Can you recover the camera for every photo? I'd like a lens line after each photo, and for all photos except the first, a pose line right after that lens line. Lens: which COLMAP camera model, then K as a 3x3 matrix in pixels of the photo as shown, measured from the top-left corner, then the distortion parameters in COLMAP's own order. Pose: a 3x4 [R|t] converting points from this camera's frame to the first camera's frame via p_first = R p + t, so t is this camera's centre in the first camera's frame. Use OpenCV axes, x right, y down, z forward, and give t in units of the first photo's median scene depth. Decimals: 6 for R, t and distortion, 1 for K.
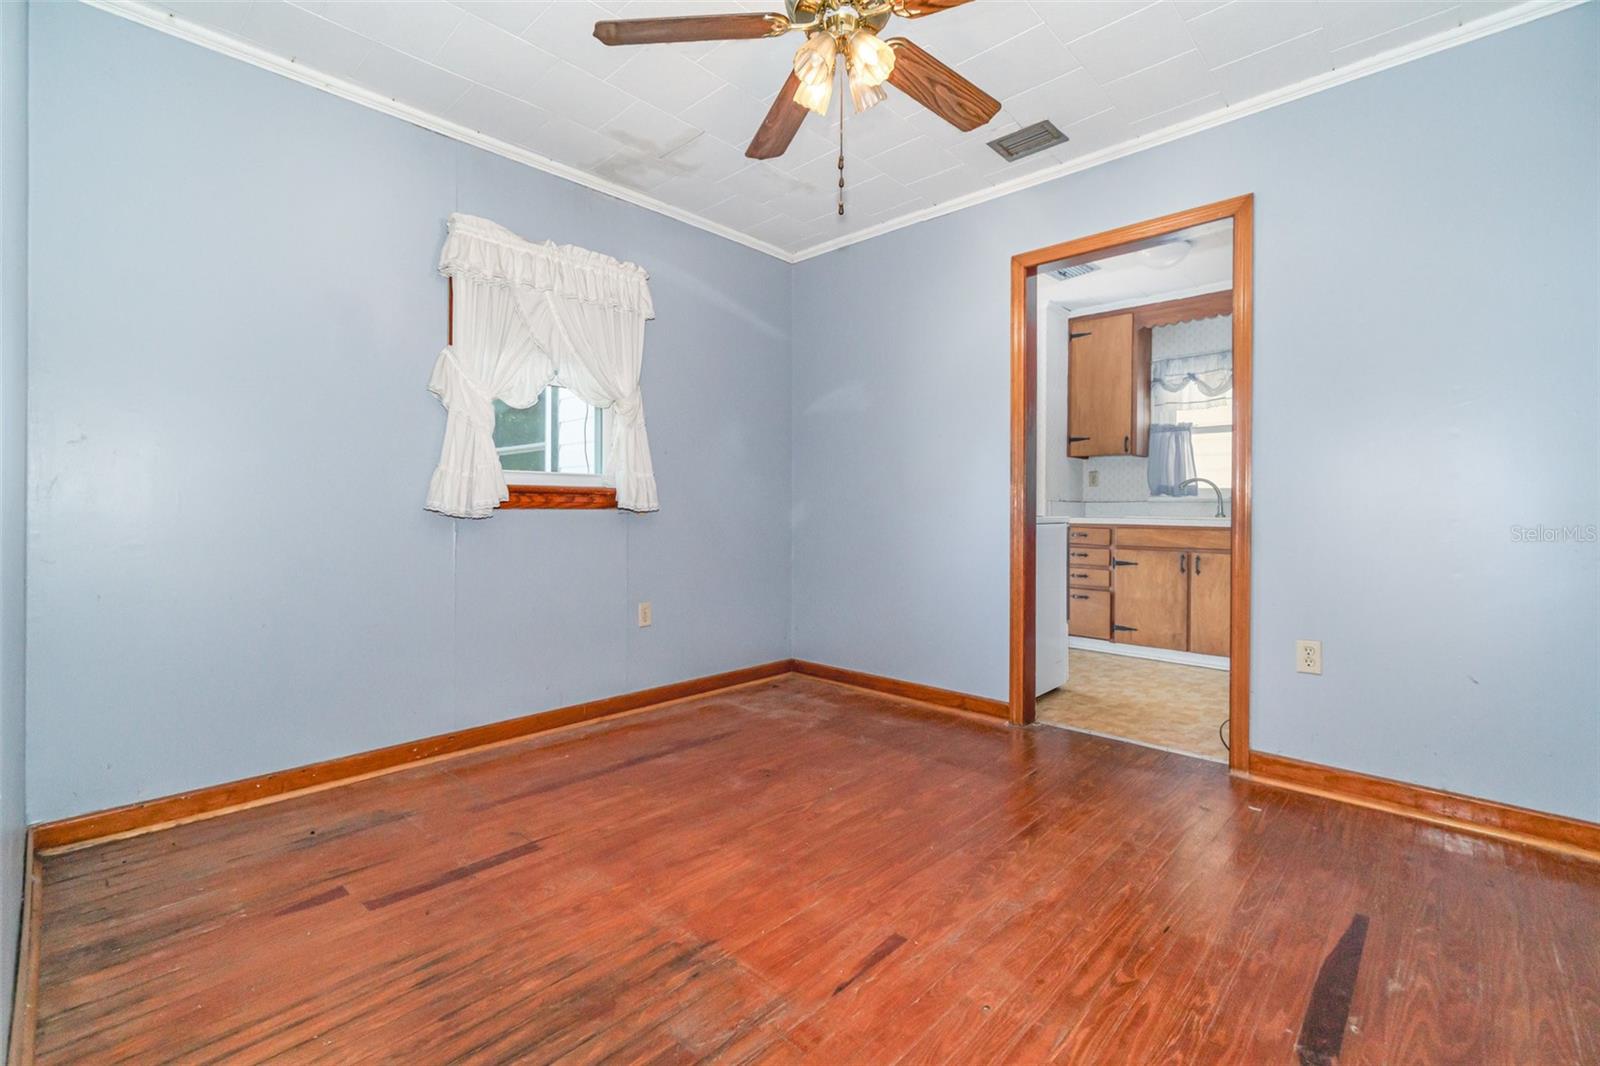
lens RADIAL K [[702.5, 0, 798.4], [0, 702.5, 524.3], [0, 0, 1]] dist [-0.003651, -0.000328]
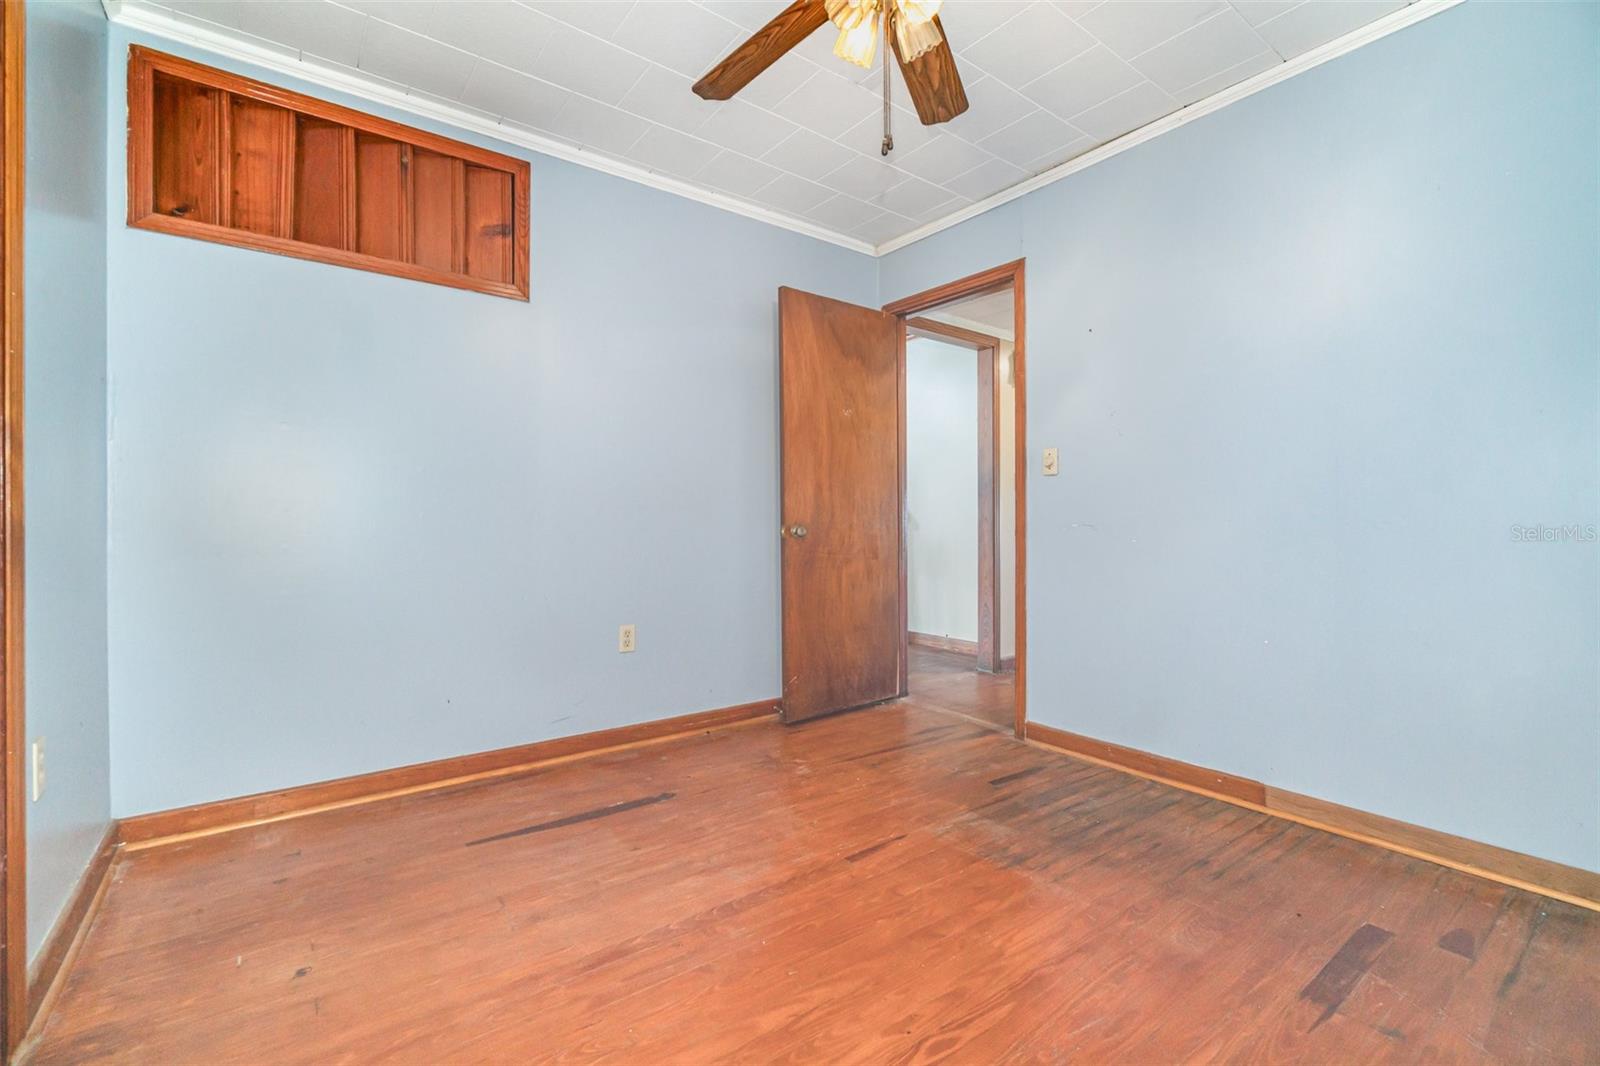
lens RADIAL K [[702.5, 0, 798.4], [0, 702.5, 524.3], [0, 0, 1]] dist [-0.003651, -0.000328]
pose [[-0.984924, -0.008161, 0.172796, 0.022637], [-0.004191, 0.999719, 0.023329, -0.042127], [-0.172938, 0.022253, -0.984681, 2.296452]]
